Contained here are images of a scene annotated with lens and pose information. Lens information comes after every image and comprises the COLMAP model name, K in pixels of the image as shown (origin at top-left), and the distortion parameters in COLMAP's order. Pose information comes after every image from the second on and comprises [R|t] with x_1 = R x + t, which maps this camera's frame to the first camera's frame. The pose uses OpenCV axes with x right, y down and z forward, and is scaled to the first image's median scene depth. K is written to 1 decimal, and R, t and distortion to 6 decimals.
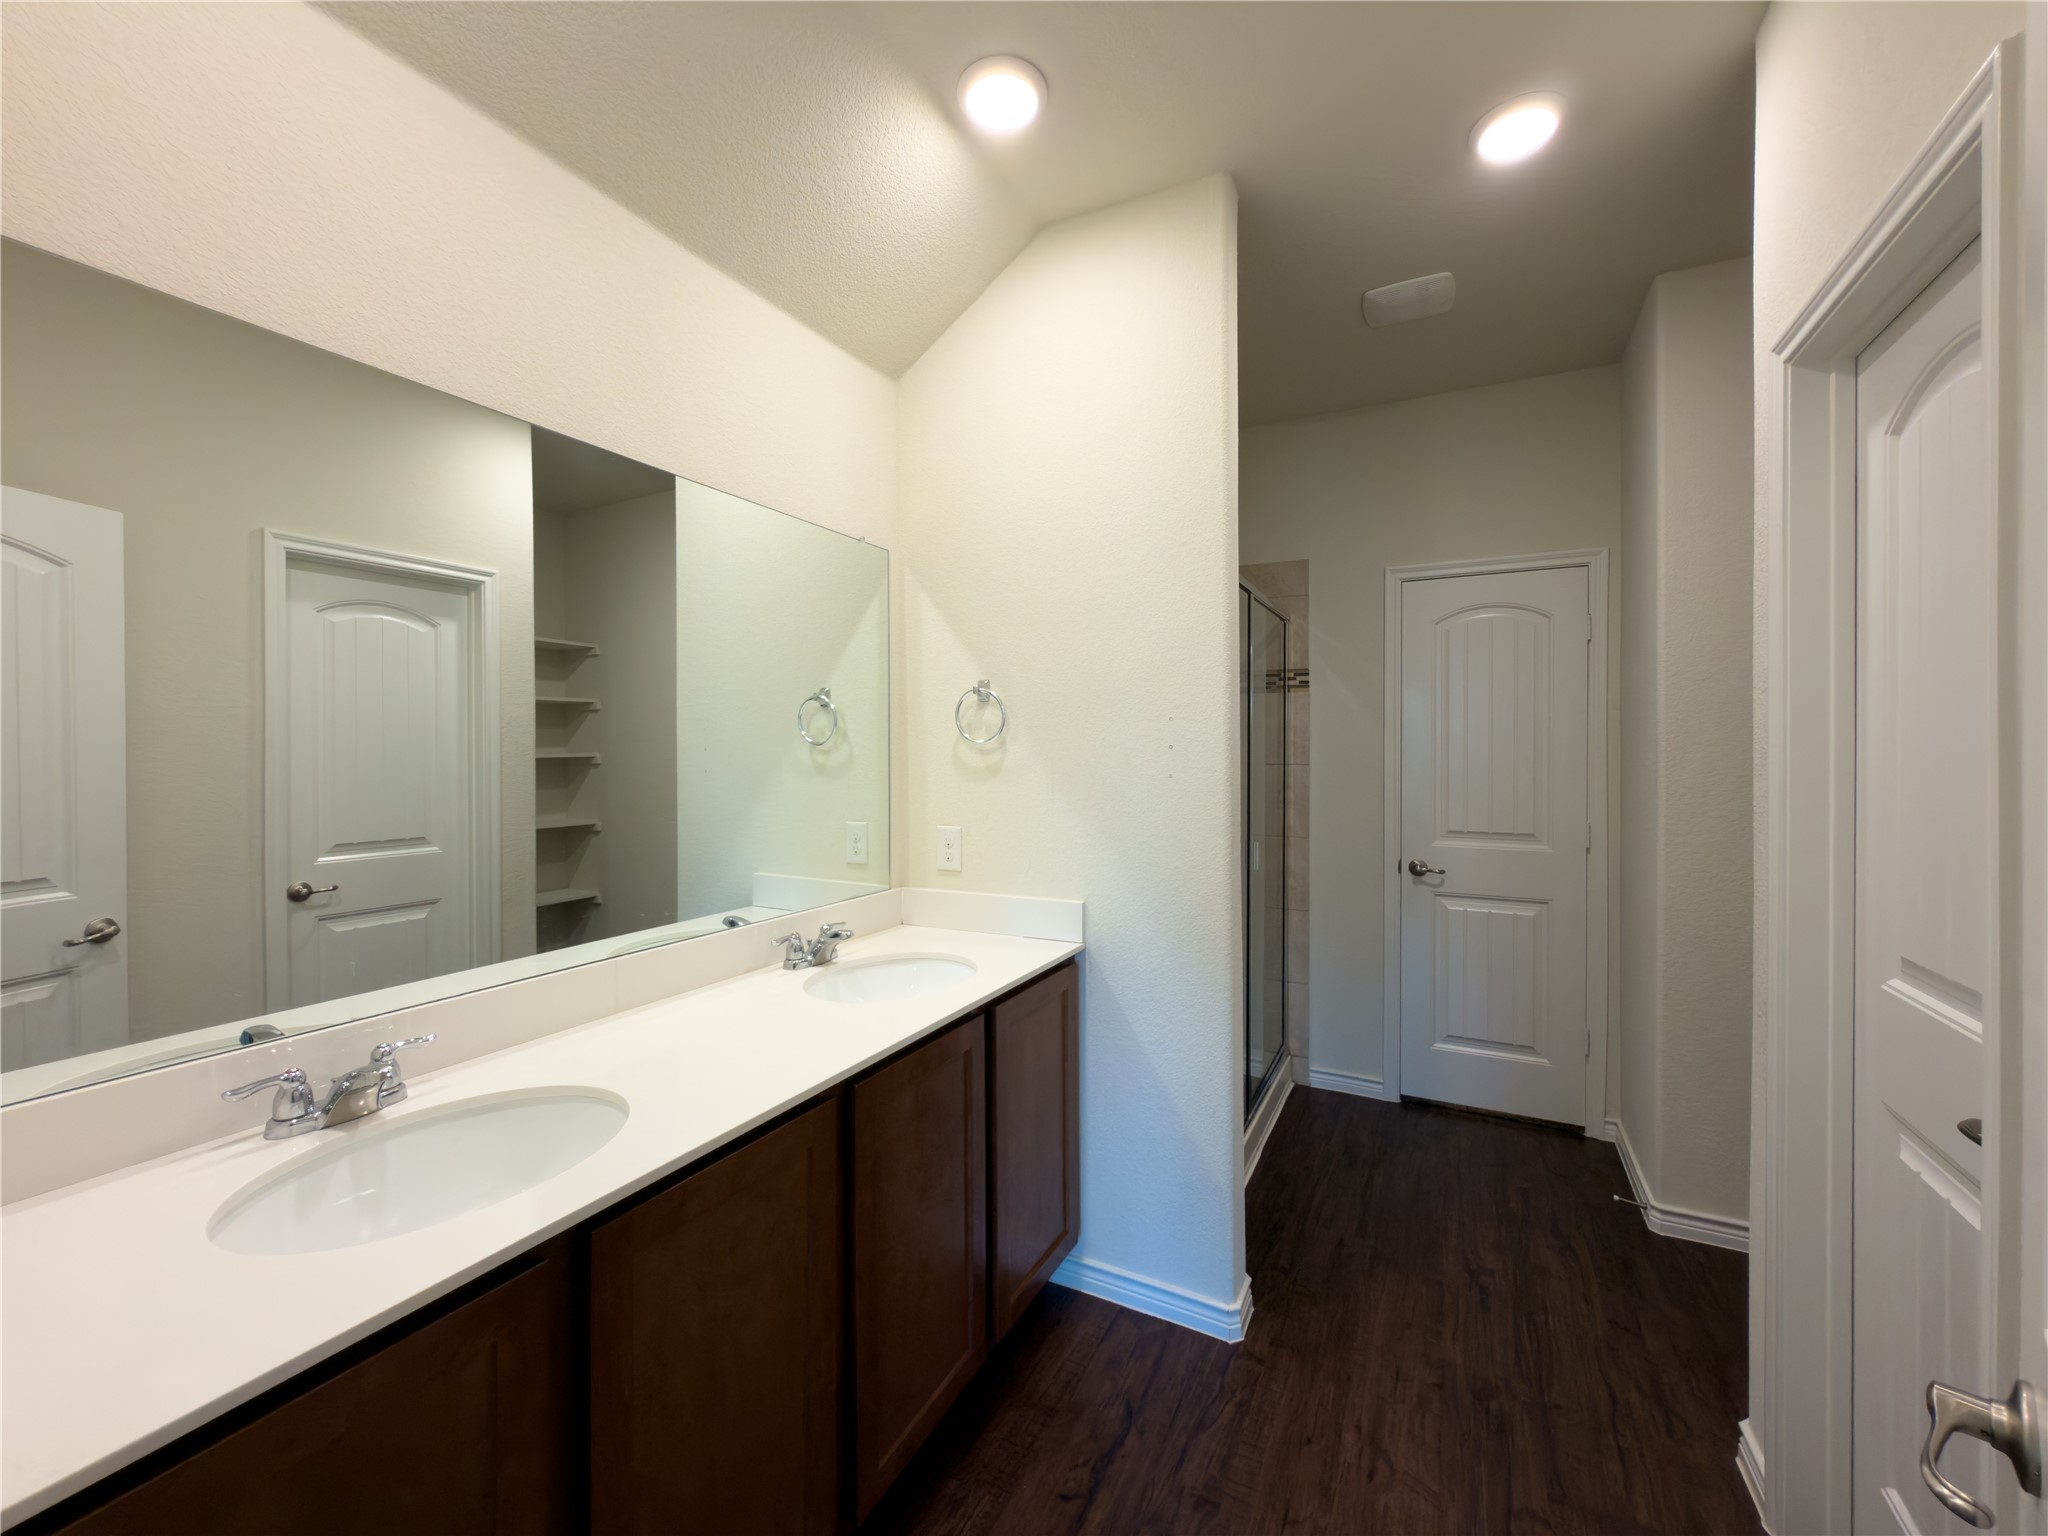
lens RADIAL K [[820.5, 0, 1024.0], [0, 820.5, 768.0], [0, 0, 1]] dist [-0.000011, -0.000045]
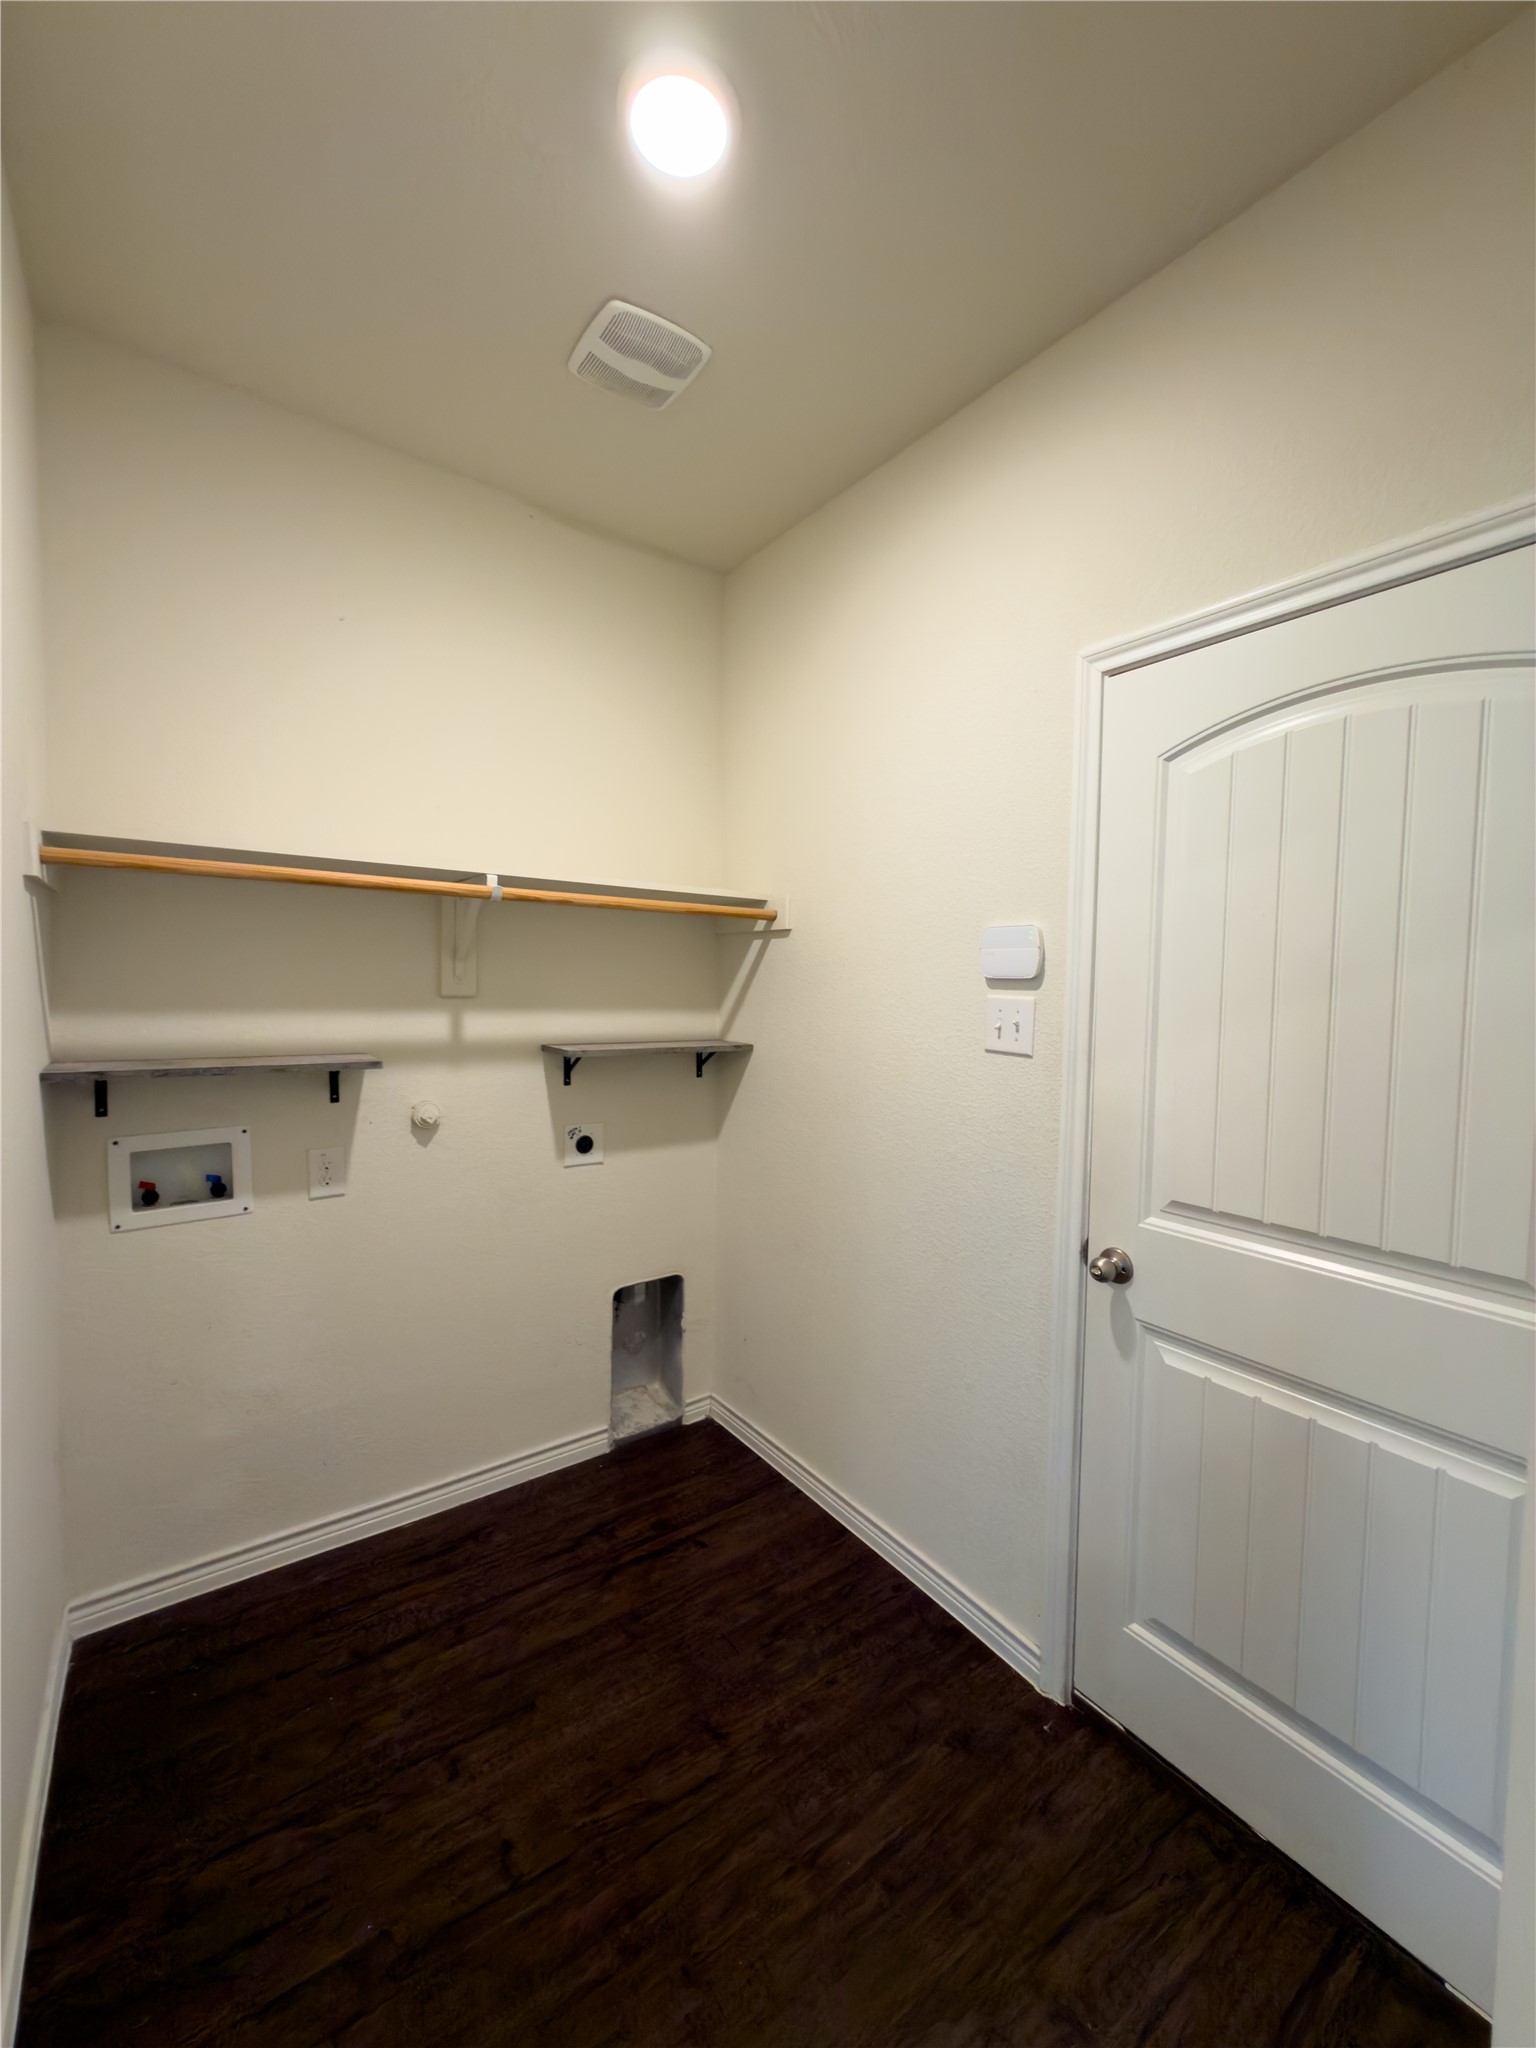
lens RADIAL K [[820.5, 0, 768.0], [0, 820.5, 1024.0], [0, 0, 1]] dist [-0.000011, -0.000045]
pose [[0.903029, 0.039871, -0.427726, 0.495664], [-0.025725, 0.998916, 0.038804, -0.035849], [0.428810, -0.024038, 0.903075, 0.473226]]
